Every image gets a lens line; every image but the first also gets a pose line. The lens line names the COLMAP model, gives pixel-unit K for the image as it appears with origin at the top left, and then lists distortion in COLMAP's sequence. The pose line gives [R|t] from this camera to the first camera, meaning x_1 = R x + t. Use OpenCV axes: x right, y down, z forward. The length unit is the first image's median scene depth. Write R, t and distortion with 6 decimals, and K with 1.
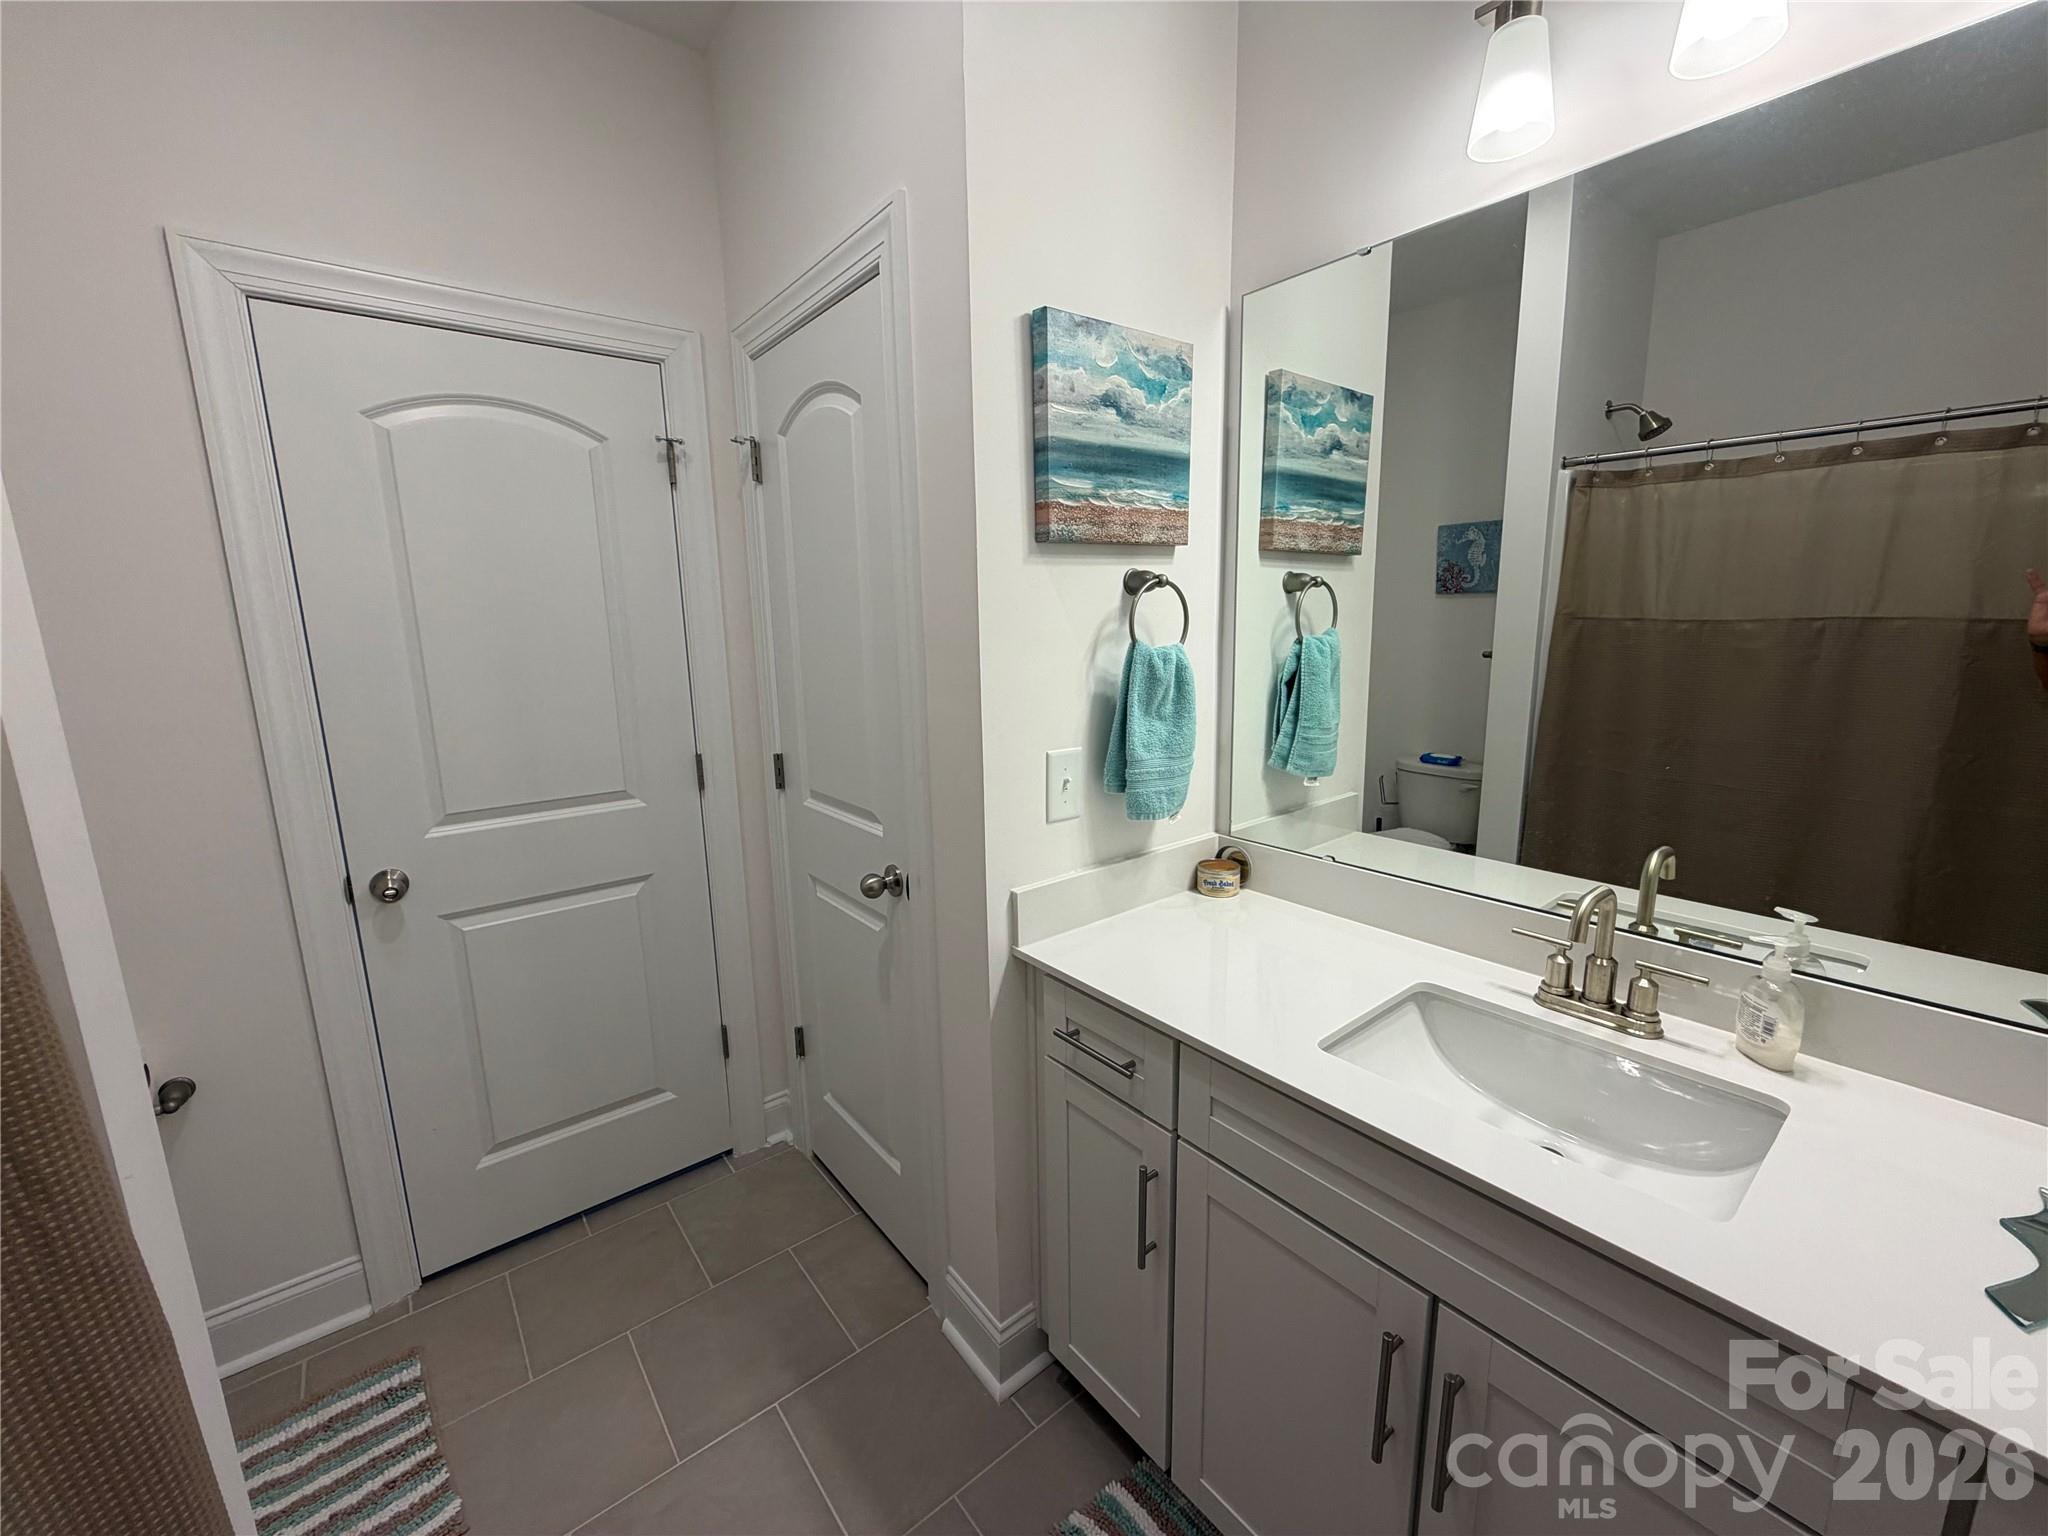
lens RADIAL K [[829.3, 0, 1036.5], [0, 829.3, 765.0], [0, 0, 1]] dist [0.000049, -0.000092]
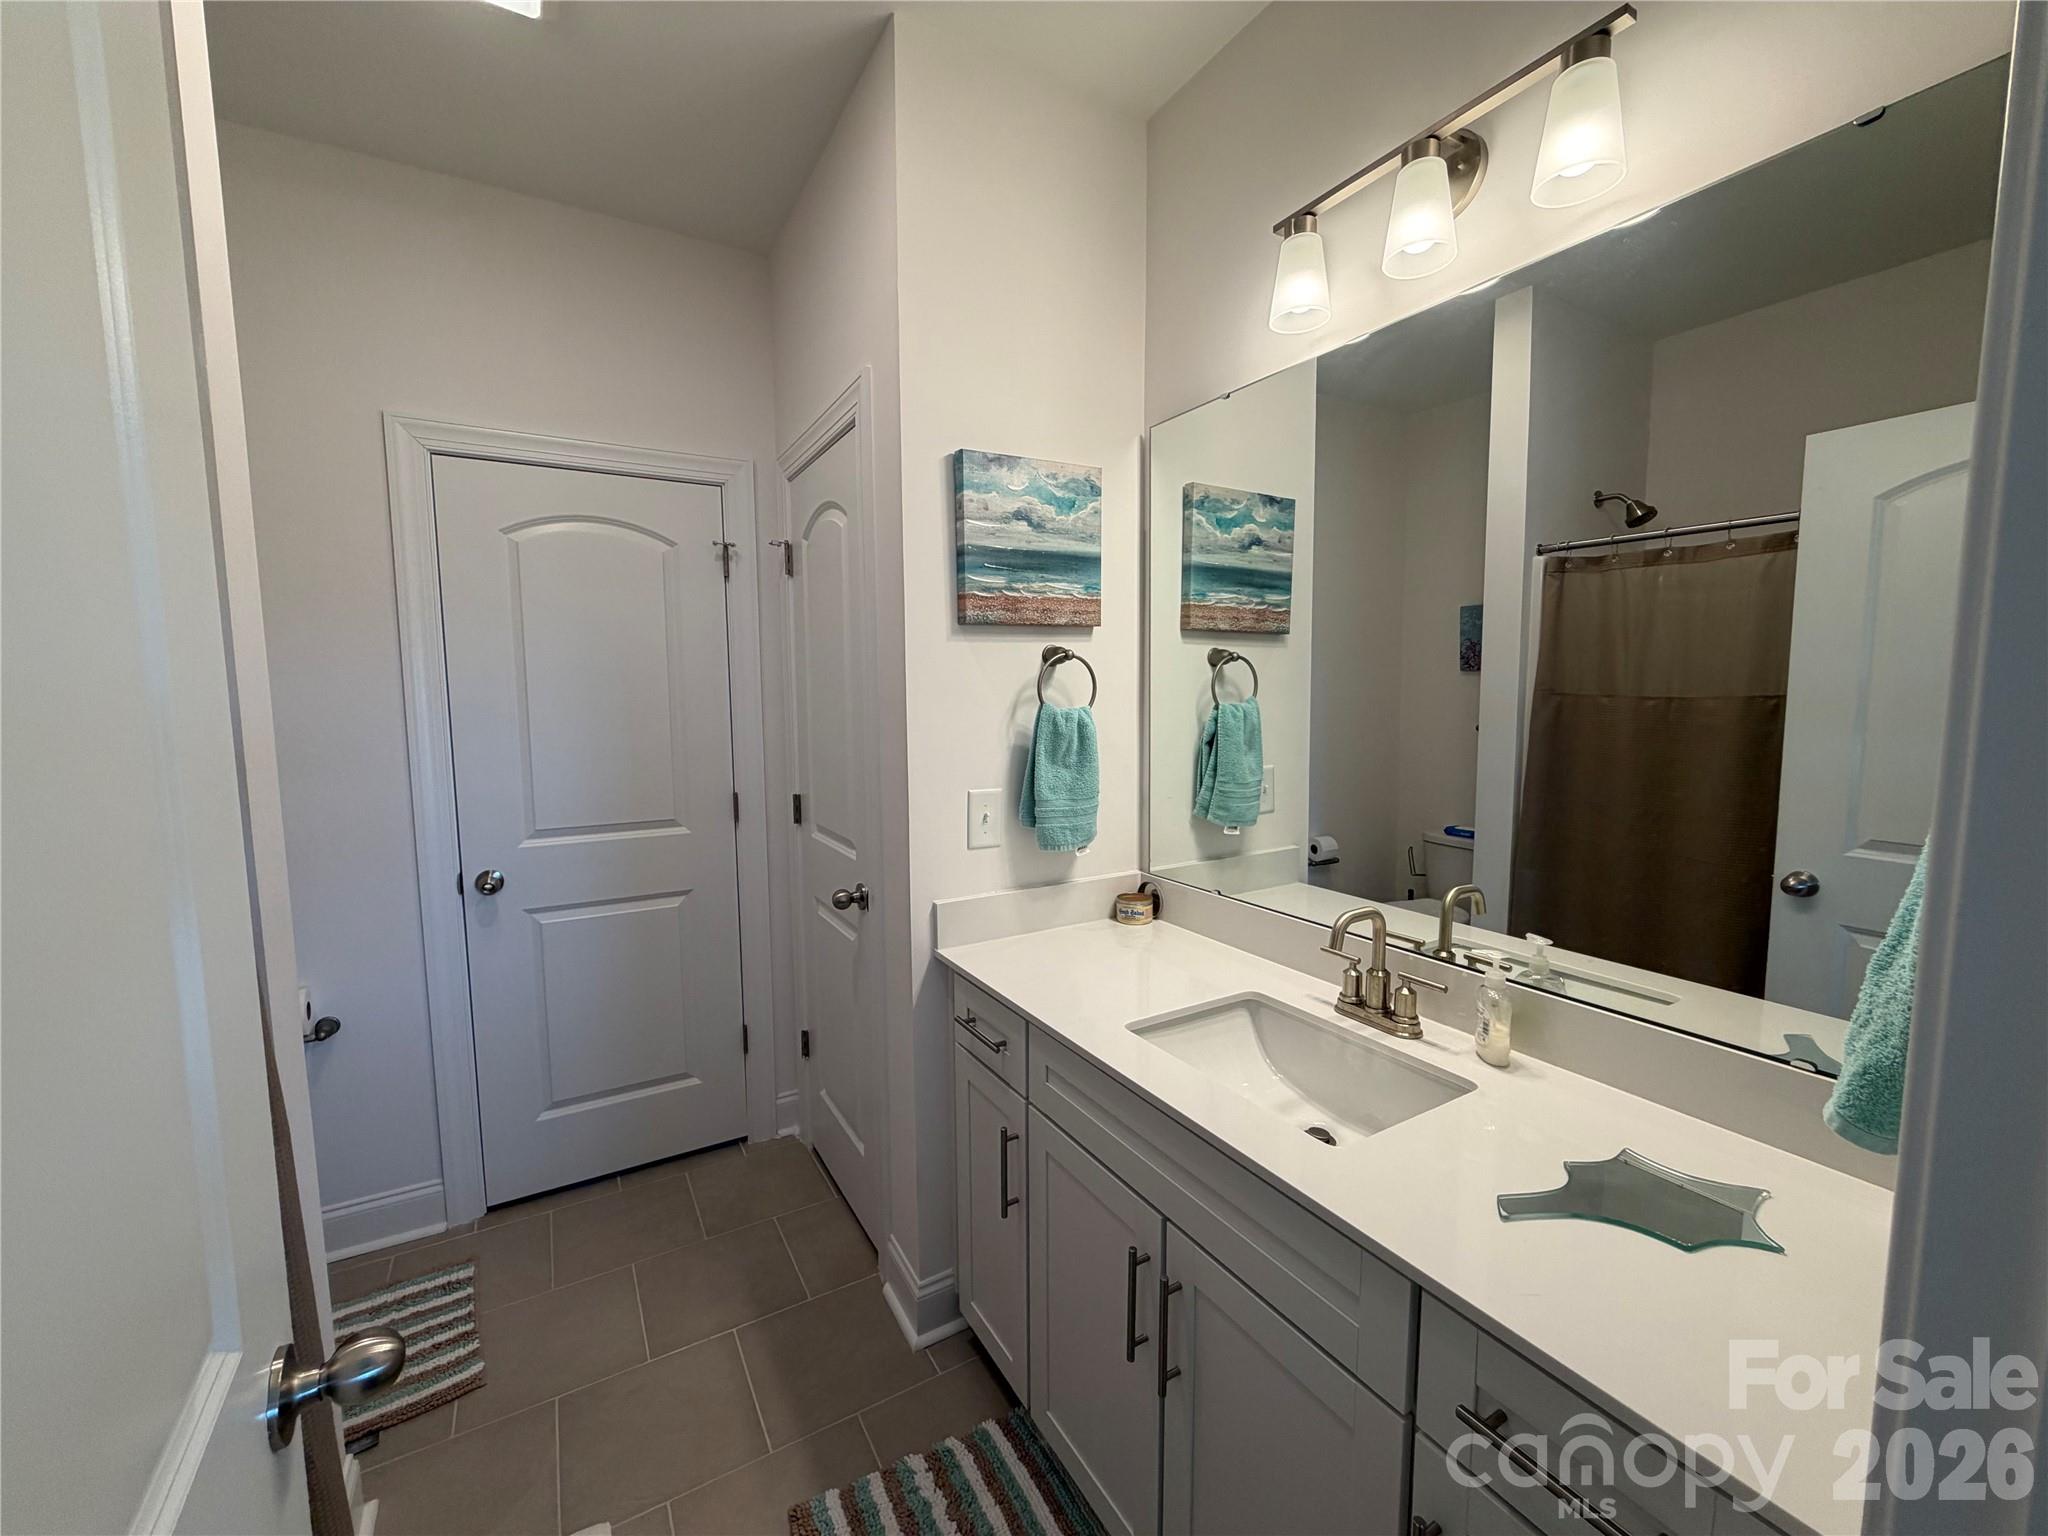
lens RADIAL K [[820.7, 0, 1028.7], [0, 820.7, 762.7], [0, 0, 1]] dist [-0.002742, -0.000099]
pose [[0.989993, 0.025052, -0.138875, 0.246389], [-0.037257, 0.995599, -0.085994, 0.040837], [0.136109, 0.090308, 0.986569, -0.179947]]
